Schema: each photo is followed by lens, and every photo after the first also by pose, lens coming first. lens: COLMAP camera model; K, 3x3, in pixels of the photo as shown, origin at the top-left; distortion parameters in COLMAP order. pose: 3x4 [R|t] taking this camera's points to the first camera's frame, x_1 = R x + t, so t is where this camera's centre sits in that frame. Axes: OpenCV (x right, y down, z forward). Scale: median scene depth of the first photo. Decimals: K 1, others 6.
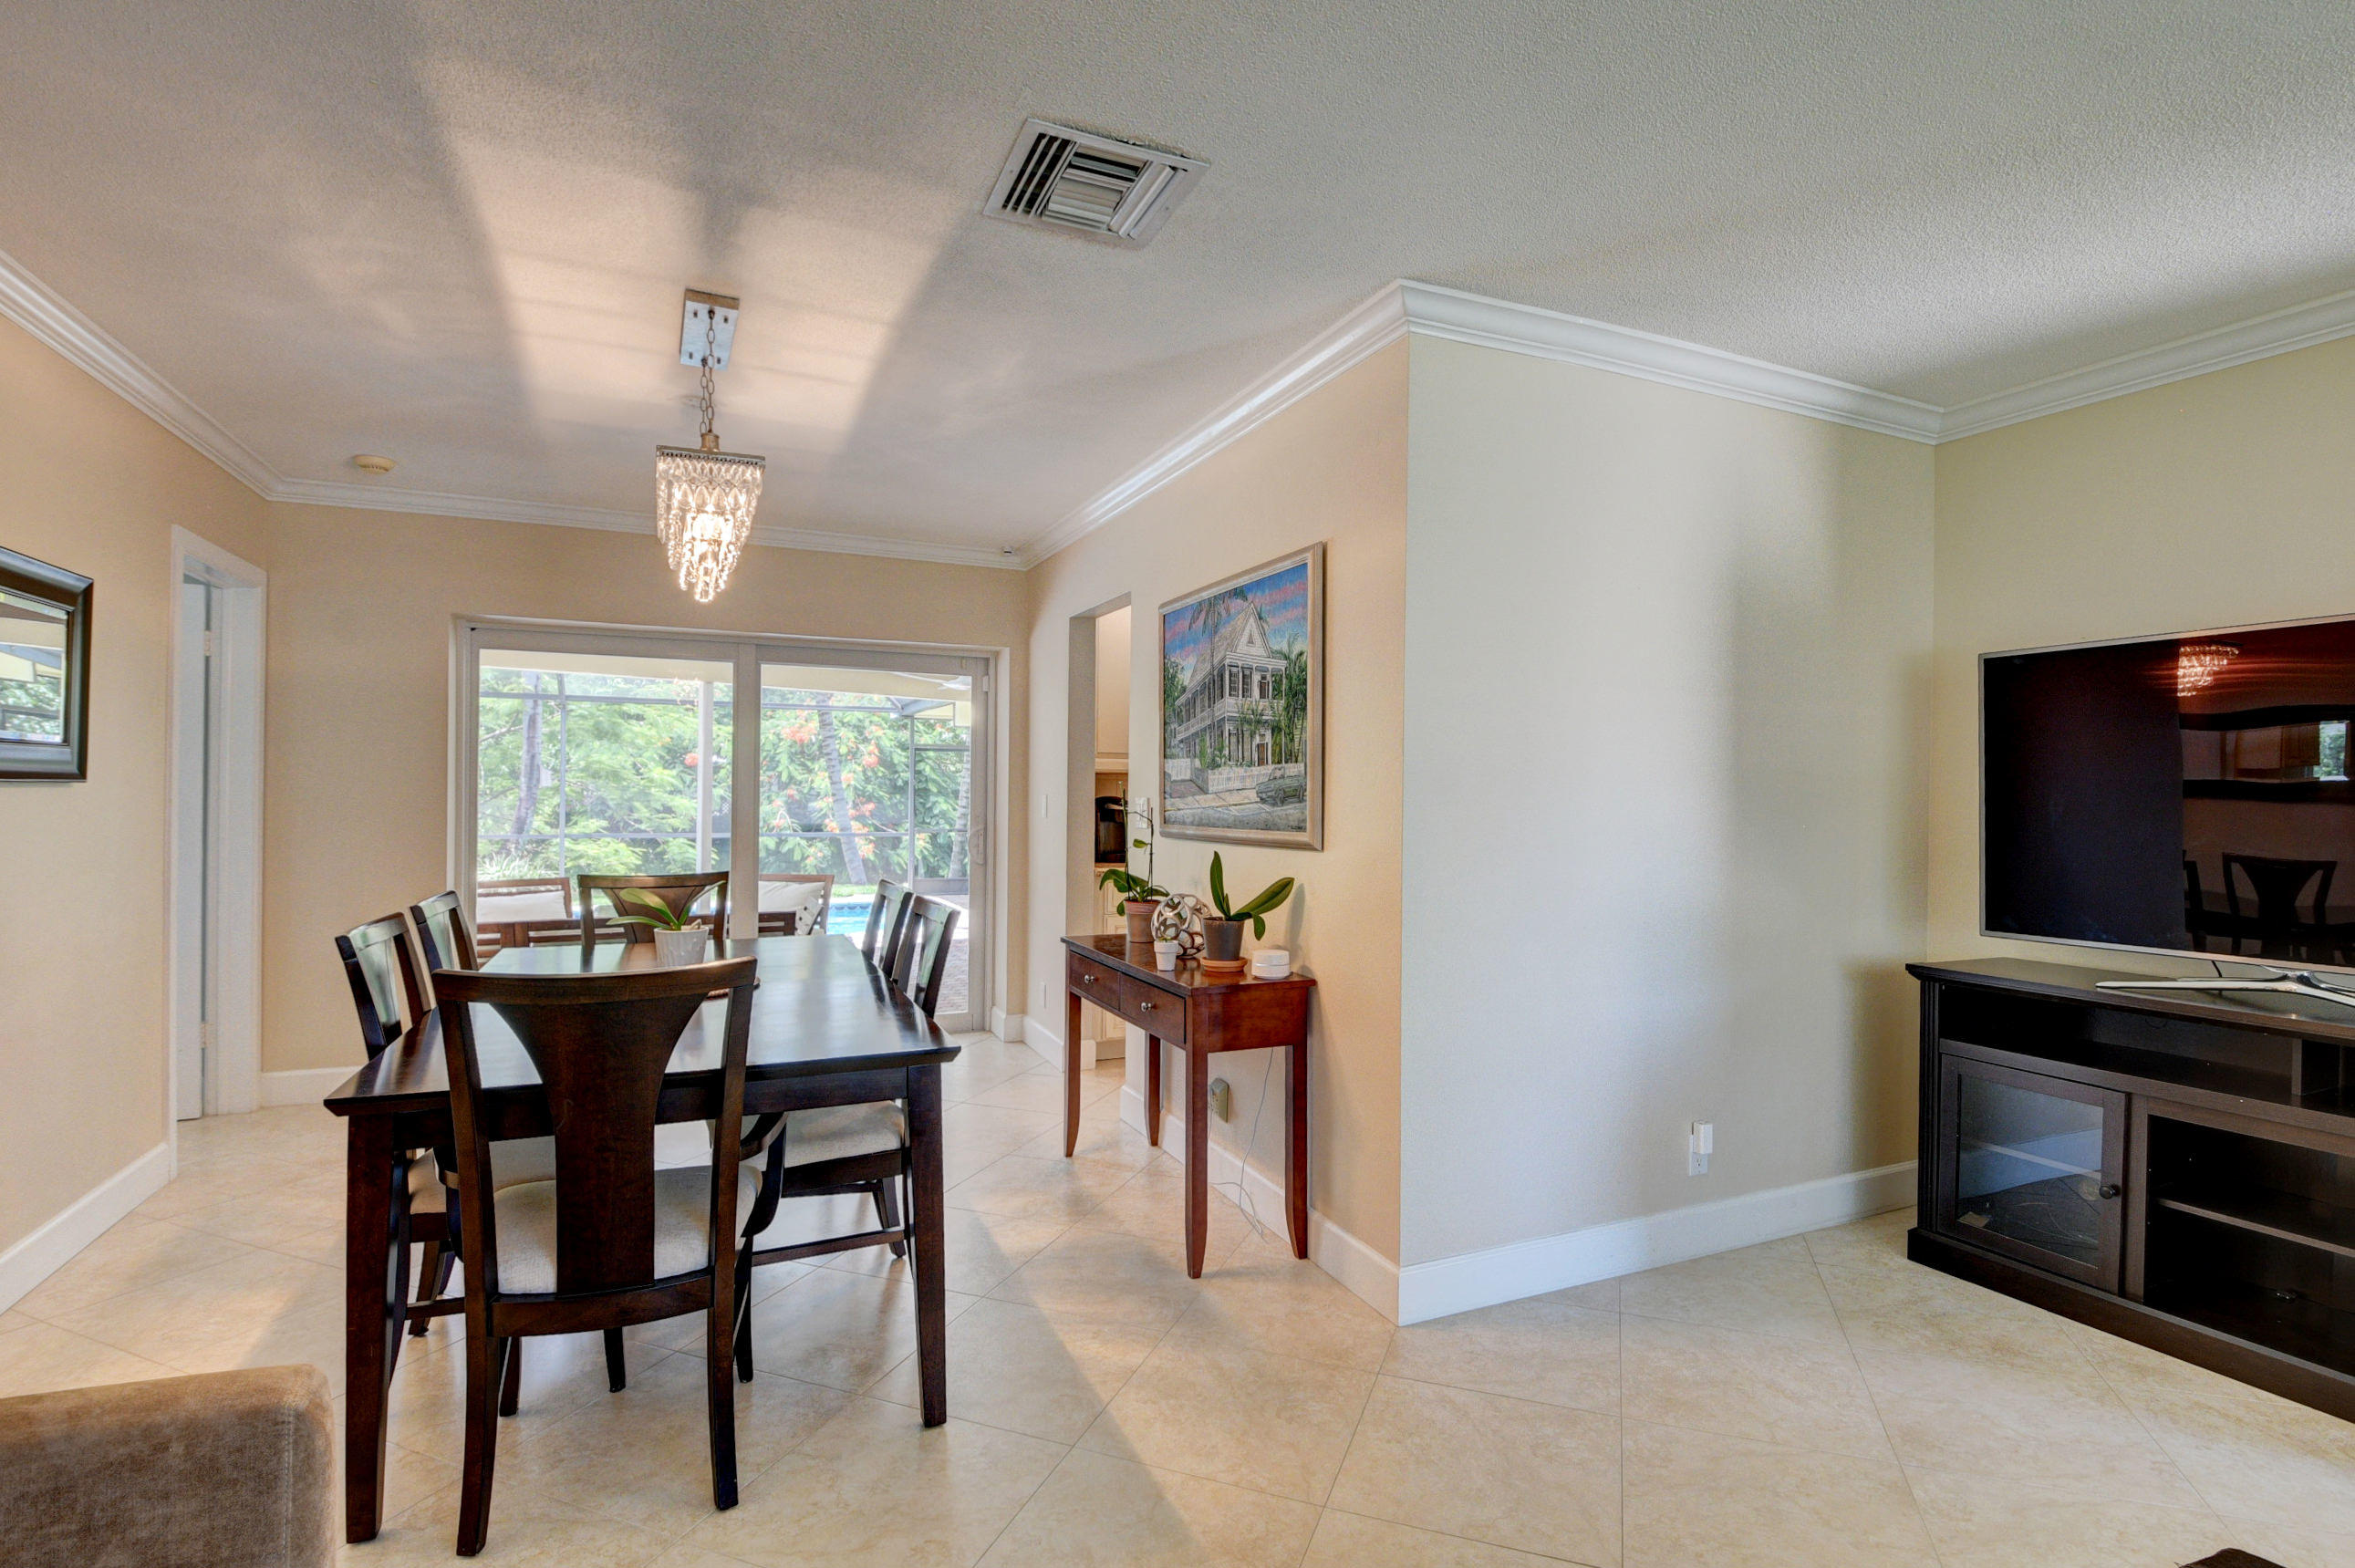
lens RADIAL K [[1088.8, 0, 1170.9], [0, 1088.8, 789.6], [0, 0, 1]] dist [0.029963, -0.041090]
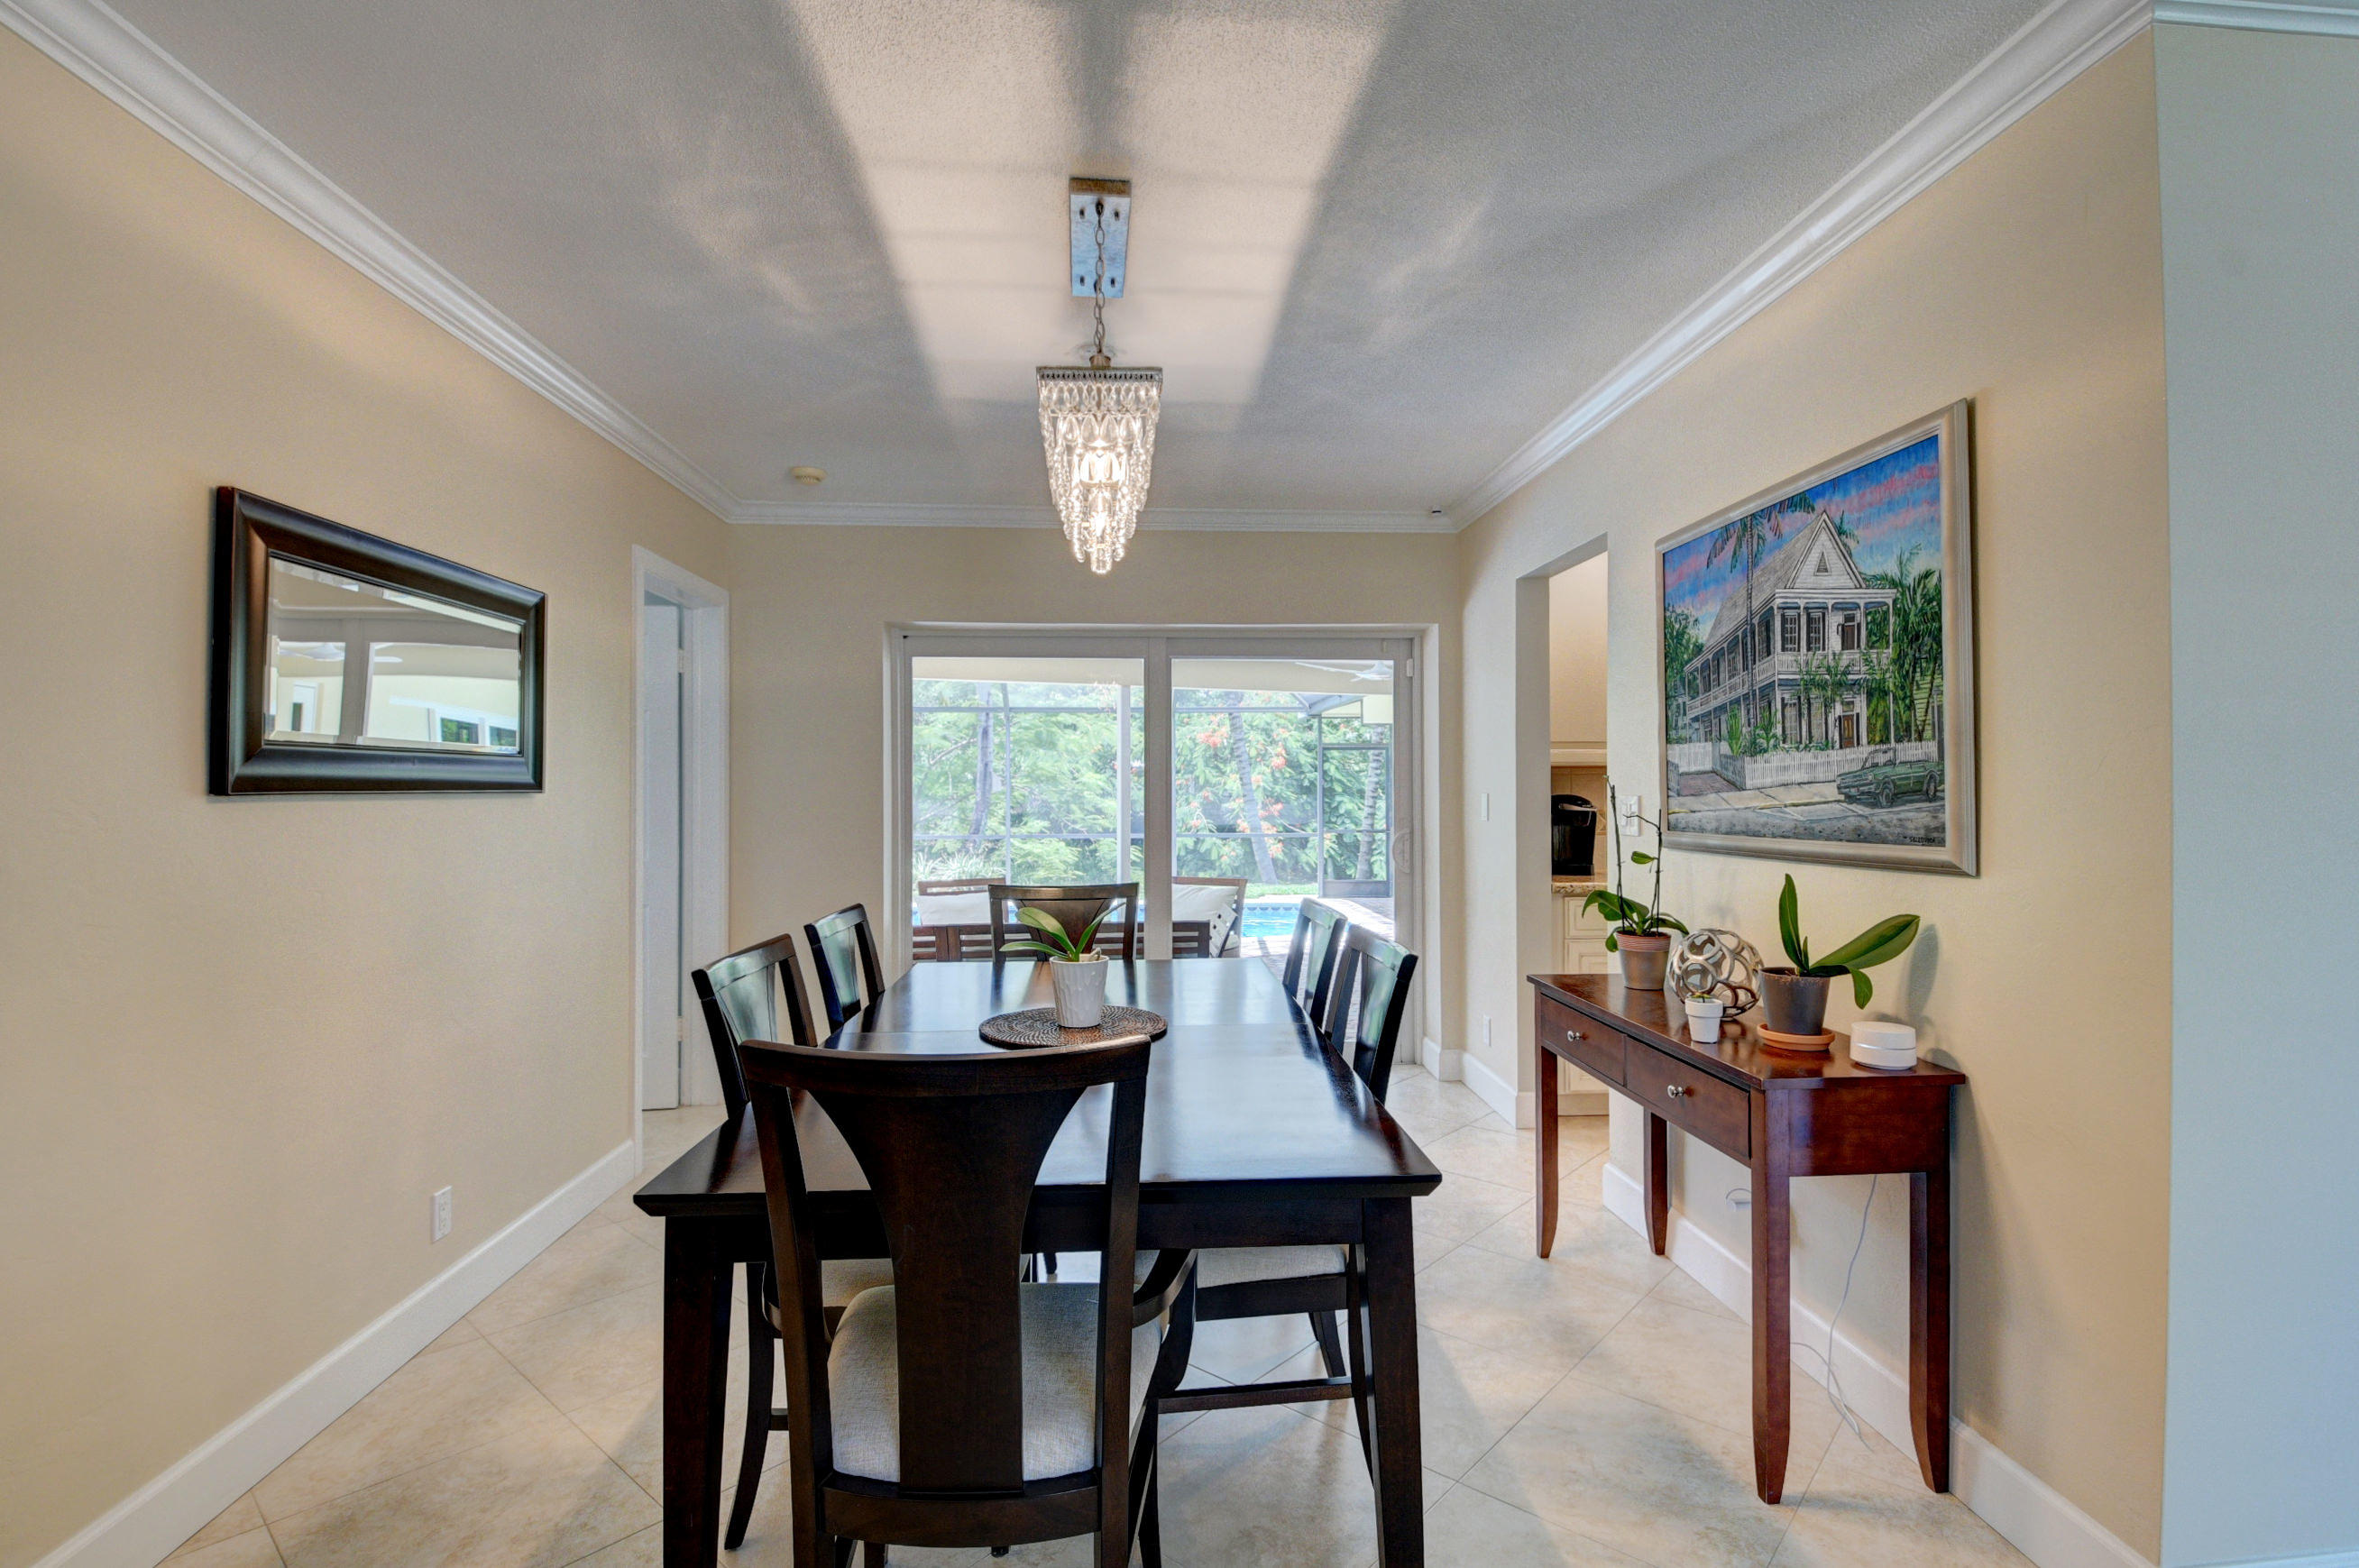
lens RADIAL K [[1084.1, 0, 1182.4], [0, 1084.1, 786.3], [0, 0, 1]] dist [0.025456, -0.037993]
pose [[0.937014, -0.014339, -0.348997, -0.069524], [0.013454, 0.999897, -0.004959, 0.000087], [0.349032, -0.000048, 0.937111, 0.213400]]
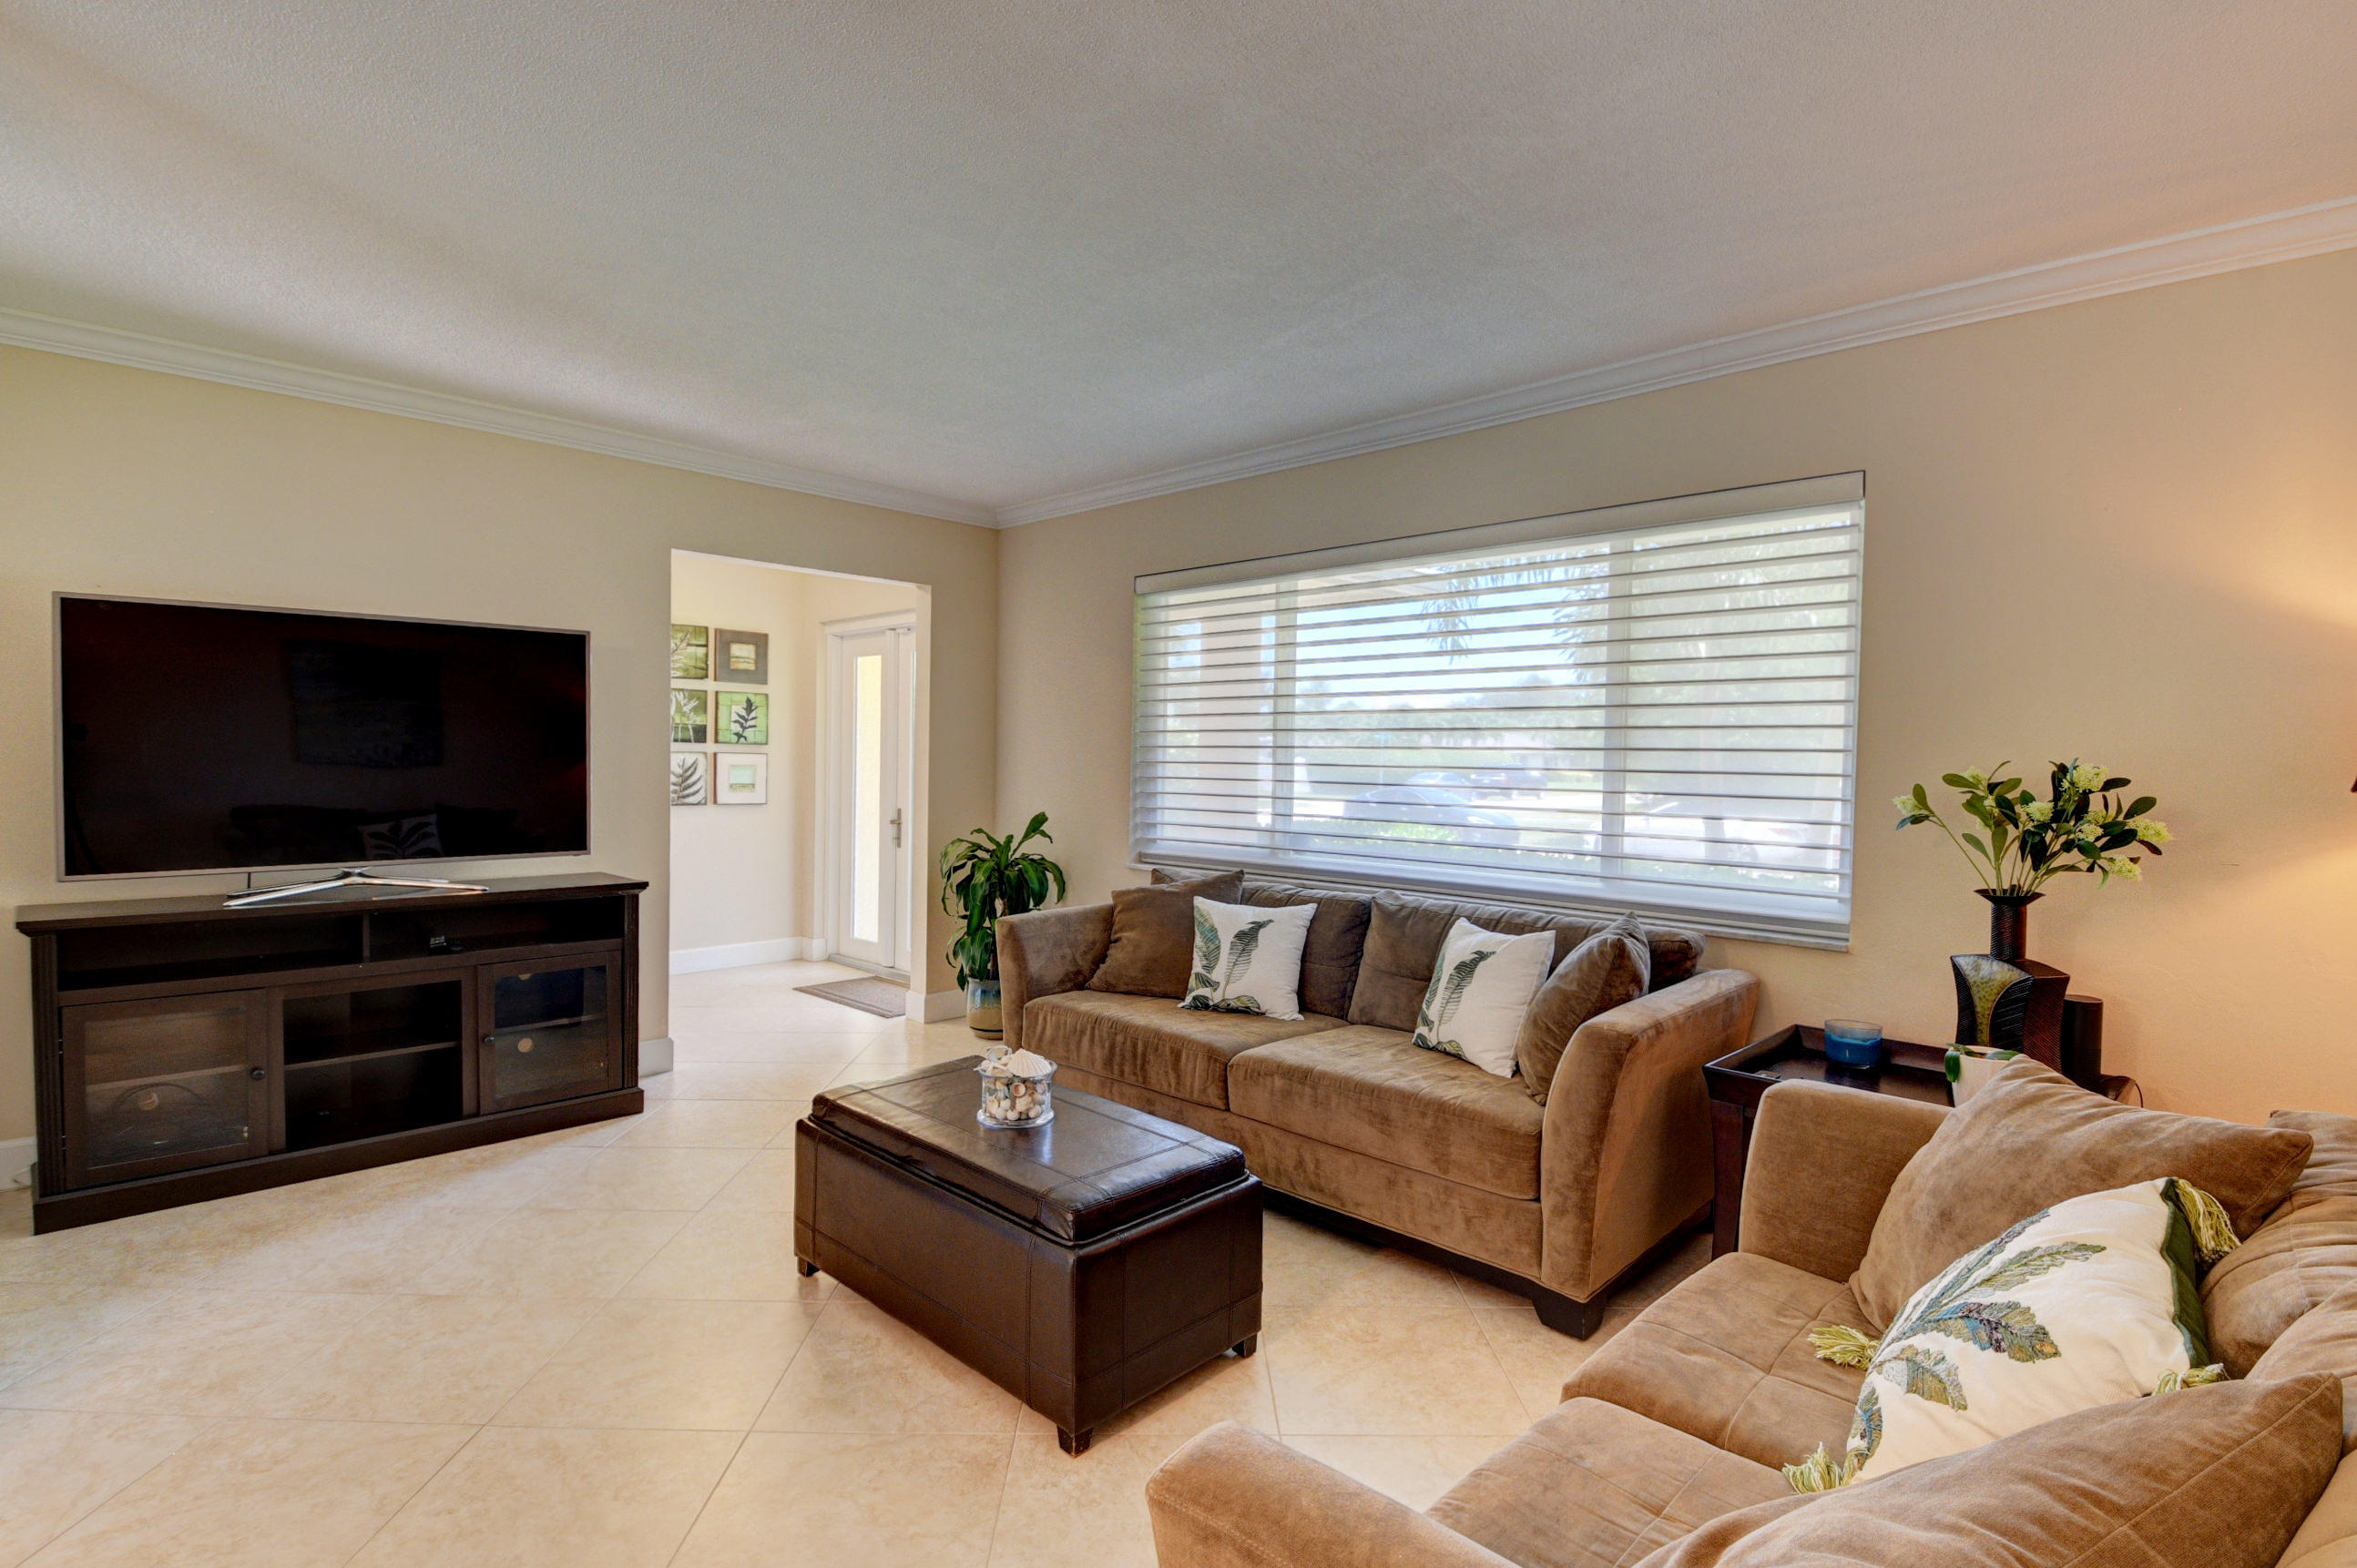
lens RADIAL K [[1114.1, 0, 1178.5], [0, 1114.1, 784.0], [0, 0, 1]] dist [0.000614, -0.021292]
pose [[-0.371158, -0.038877, 0.927756, -0.536863], [-0.020761, 0.999221, 0.033566, -0.007185], [-0.928338, -0.006803, -0.371675, 0.443599]]
